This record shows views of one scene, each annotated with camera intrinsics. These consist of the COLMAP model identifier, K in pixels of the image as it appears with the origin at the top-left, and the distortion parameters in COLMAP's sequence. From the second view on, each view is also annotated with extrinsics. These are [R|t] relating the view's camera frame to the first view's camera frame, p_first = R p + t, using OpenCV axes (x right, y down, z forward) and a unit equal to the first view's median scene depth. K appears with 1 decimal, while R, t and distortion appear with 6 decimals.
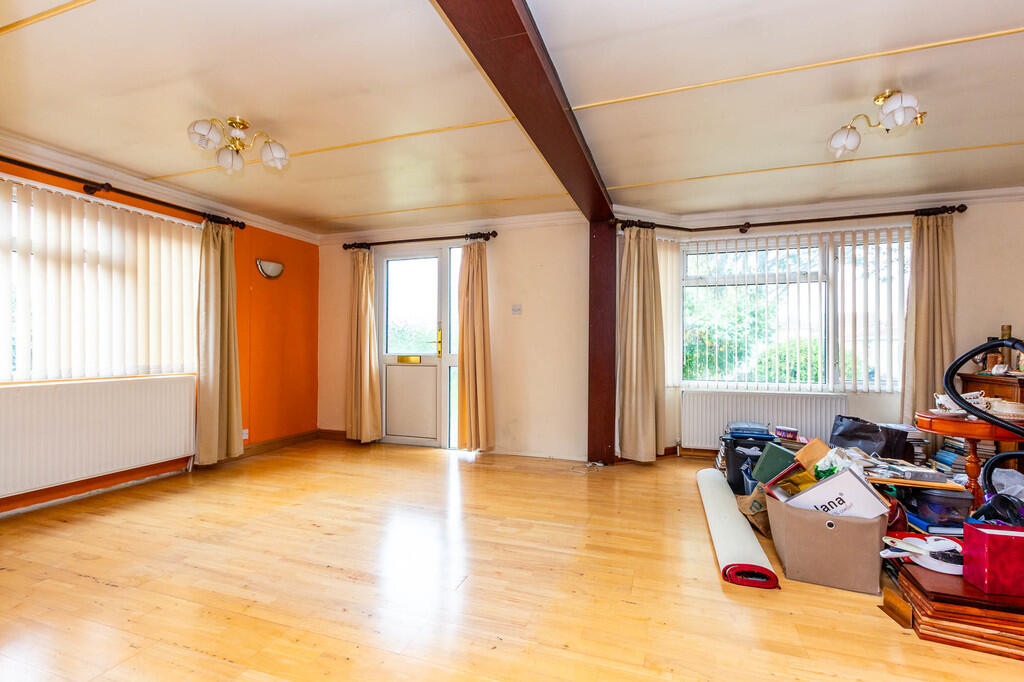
lens RADIAL K [[469.4, 0, 507.6], [0, 469.4, 342.5], [0, 0, 1]] dist [0.003190, 0.000406]
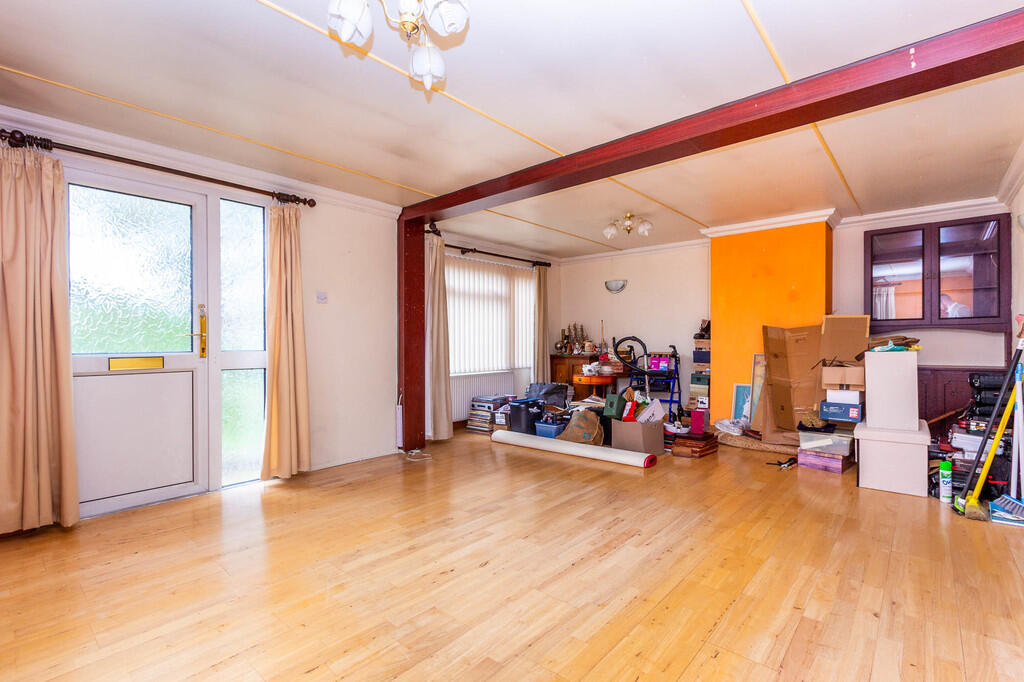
lens RADIAL K [[469.4, 0, 512.9], [0, 469.4, 343.7], [0, 0, 1]] dist [0.003190, 0.000406]
pose [[0.370804, -0.009315, 0.928664, -0.958870], [-0.005182, 0.999913, 0.012099, 0.001568], [-0.928697, -0.009298, 0.370724, 0.542071]]
